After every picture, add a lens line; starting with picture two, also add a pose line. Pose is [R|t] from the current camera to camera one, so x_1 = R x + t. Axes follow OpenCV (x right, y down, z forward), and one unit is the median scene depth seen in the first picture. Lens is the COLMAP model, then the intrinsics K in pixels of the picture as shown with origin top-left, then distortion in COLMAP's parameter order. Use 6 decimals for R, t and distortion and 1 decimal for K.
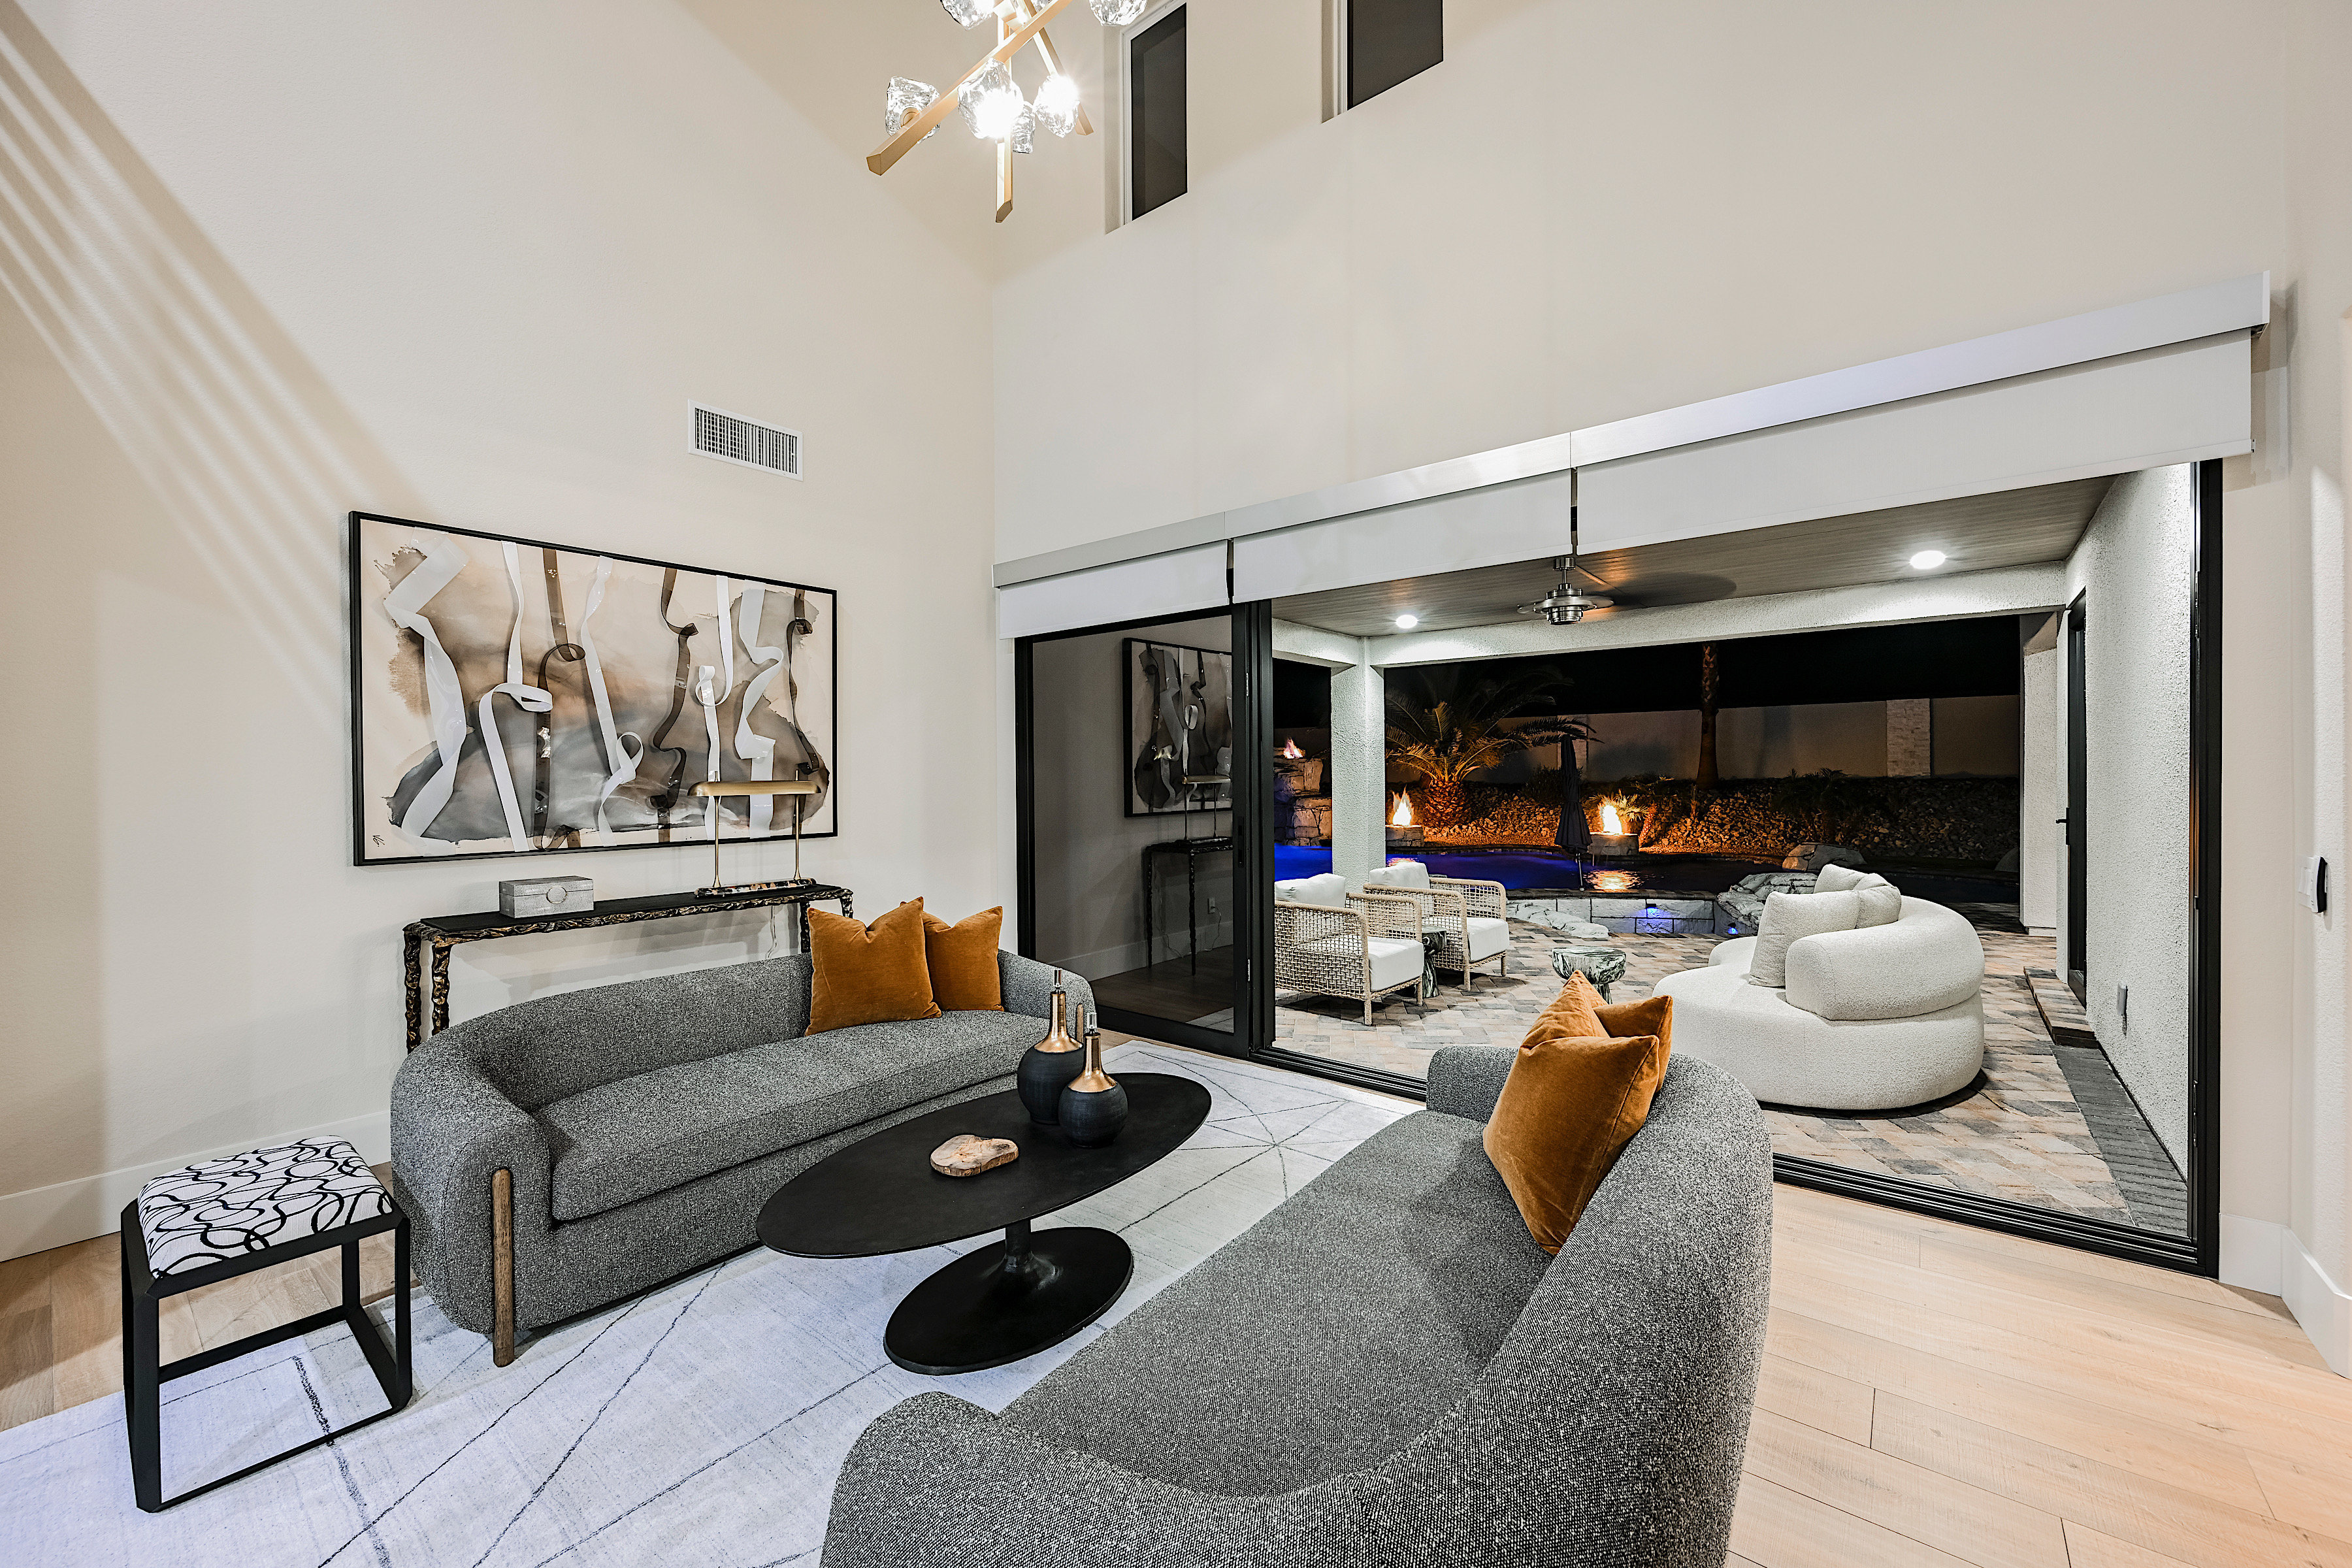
lens RADIAL K [[914.9, 0, 1183.6], [0, 914.9, 787.3], [0, 0, 1]] dist [-0.001495, -0.000367]
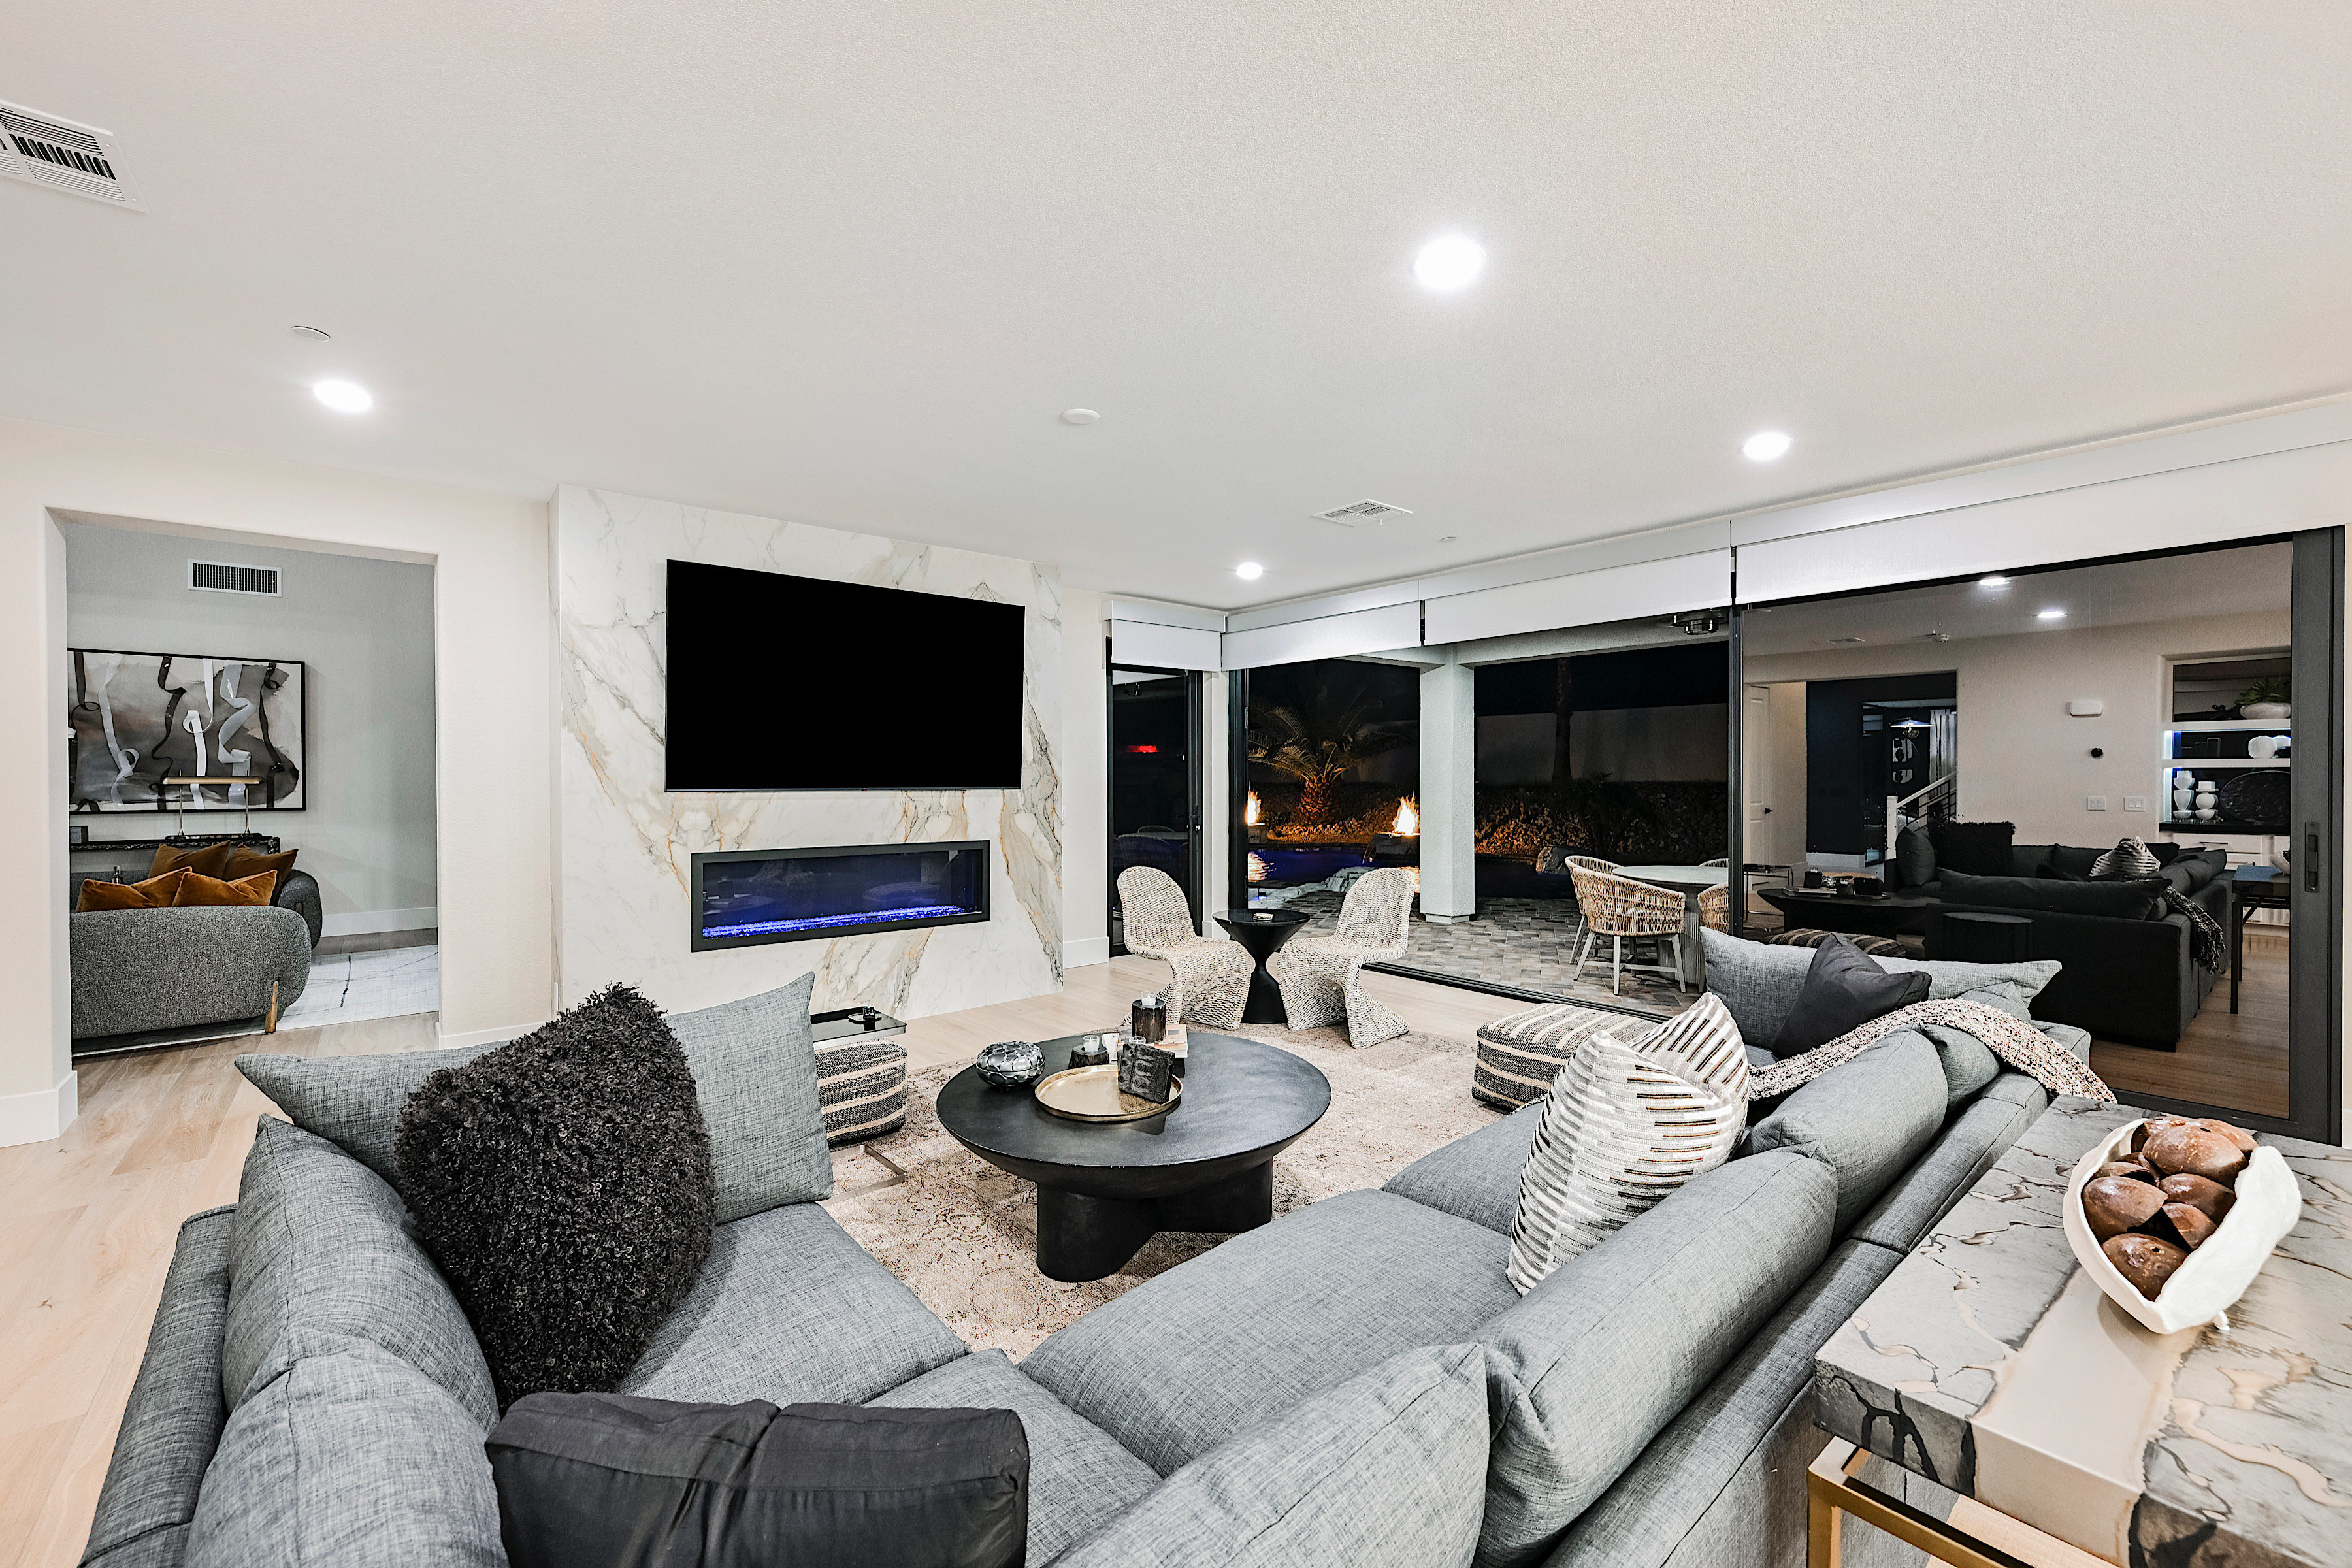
lens RADIAL K [[914.9, 0, 1183.6], [0, 914.9, 787.3], [0, 0, 1]] dist [-0.001495, -0.000367]
pose [[0.978615, 0.008191, -0.205539, 1.647554], [-0.008133, 0.999966, 0.001125, -0.002428], [0.205541, 0.000571, 0.978648, -0.314703]]
